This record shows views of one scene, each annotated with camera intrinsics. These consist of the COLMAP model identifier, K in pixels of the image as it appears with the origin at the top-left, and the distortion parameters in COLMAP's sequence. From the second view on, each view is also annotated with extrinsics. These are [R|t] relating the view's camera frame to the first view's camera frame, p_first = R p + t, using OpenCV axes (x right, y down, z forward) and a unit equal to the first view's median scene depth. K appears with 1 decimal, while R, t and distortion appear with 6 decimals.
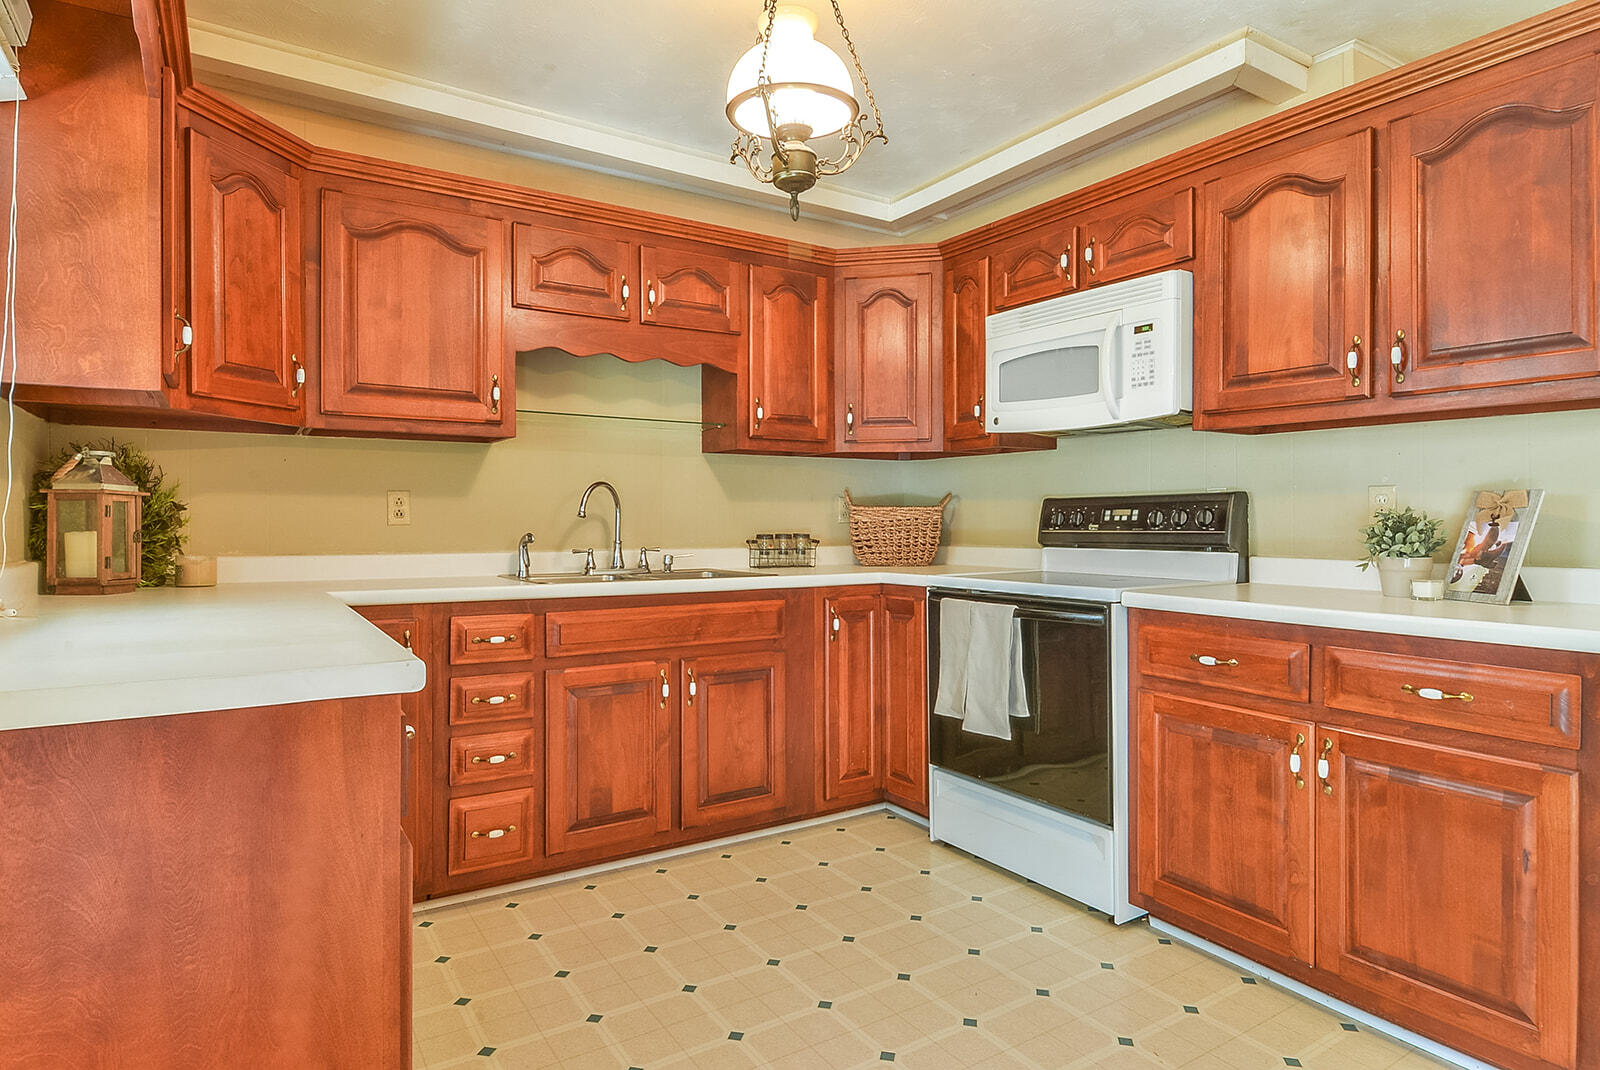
lens RADIAL K [[869.8, 0, 794.0], [0, 869.8, 523.1], [0, 0, 1]] dist [-0.003893, 0.000667]
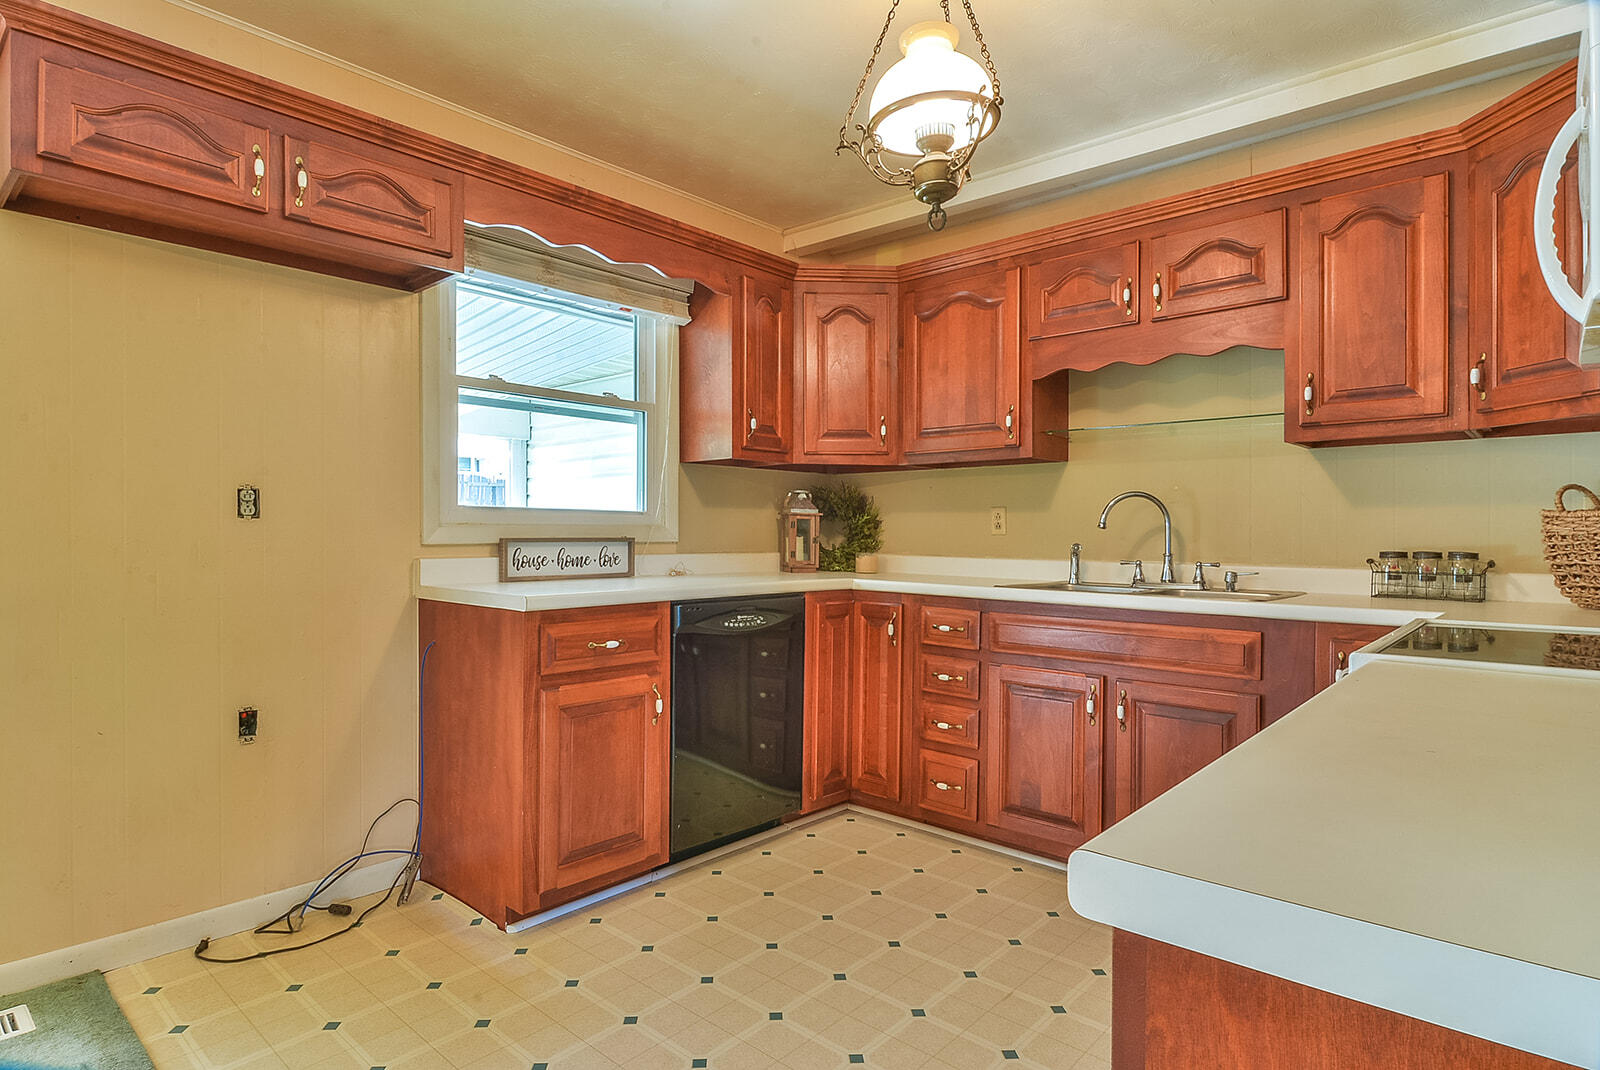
lens RADIAL K [[869.8, 0, 806.5], [0, 869.8, 539.1], [0, 0, 1]] dist [-0.003893, 0.000667]
pose [[0.269068, 0.008053, -0.963087, 0.700667], [-0.008302, 0.999947, 0.006042, 0.002751], [0.963085, 0.006369, 0.269121, 0.432330]]
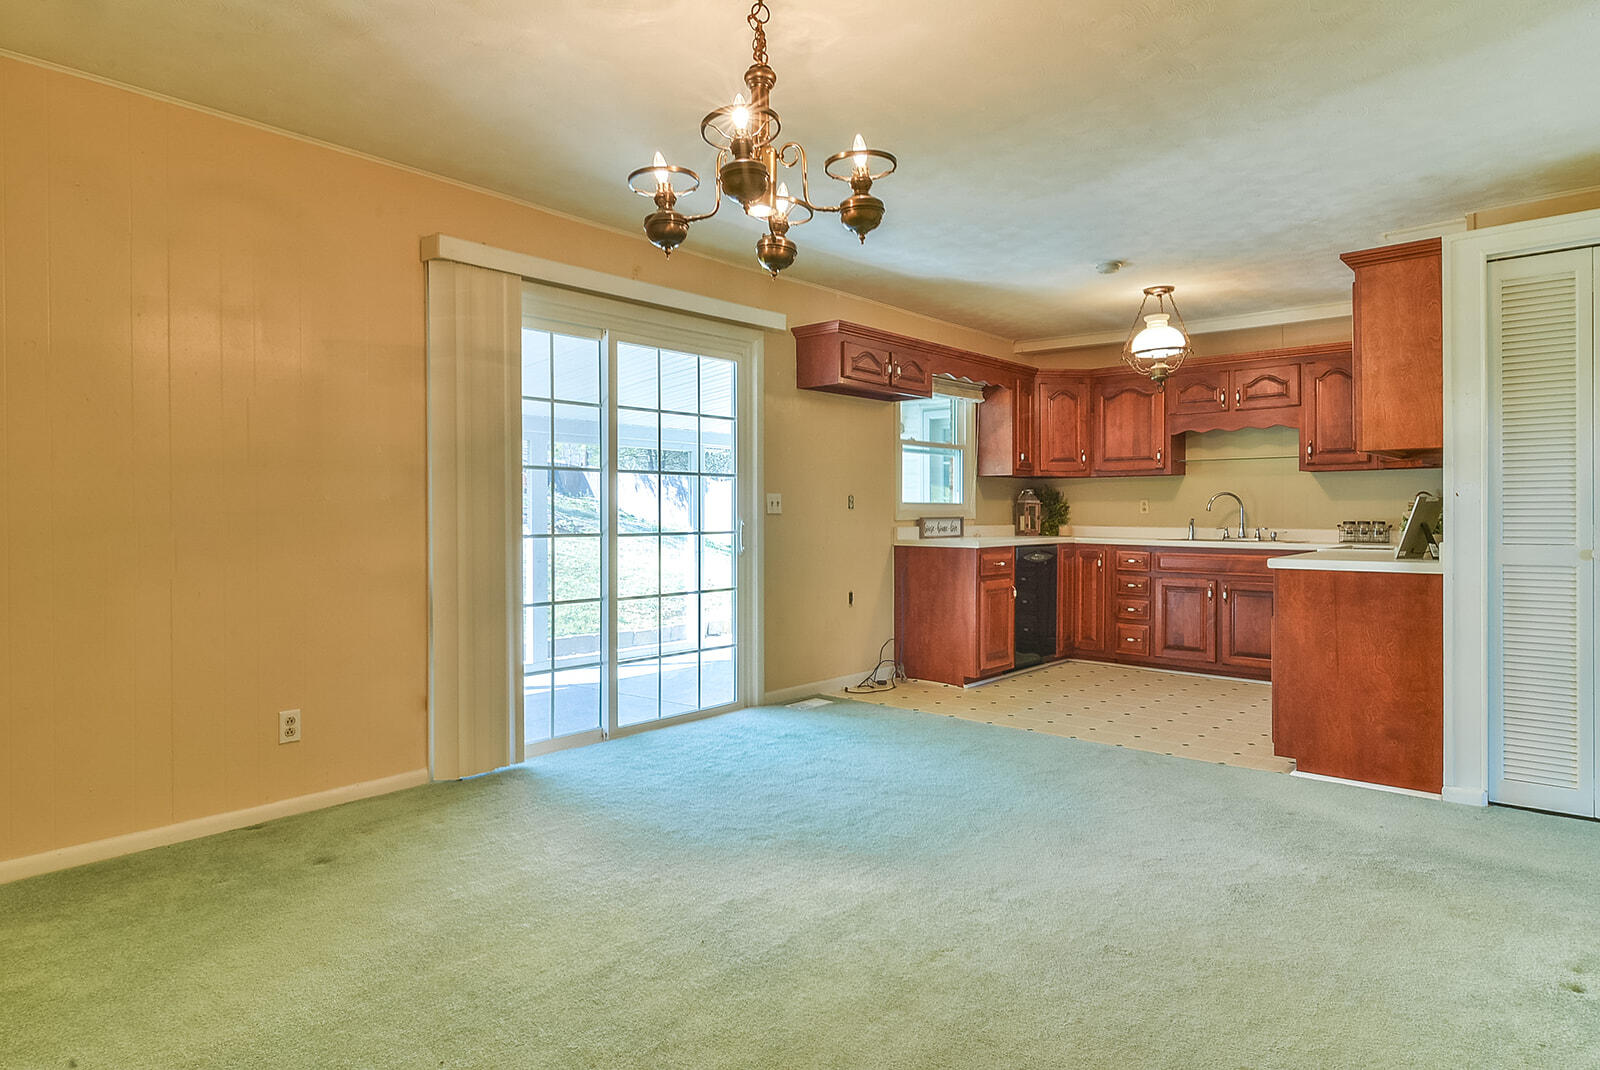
lens RADIAL K [[945.9, 0, 795.8], [0, 945.9, 518.5], [0, 0, 1]] dist [0.000734, -0.002244]
pose [[0.277846, 0.007043, -0.960600, 1.755401], [-0.002835, 0.999975, 0.006512, -0.000509], [0.960622, 0.000914, 0.277859, -0.584598]]
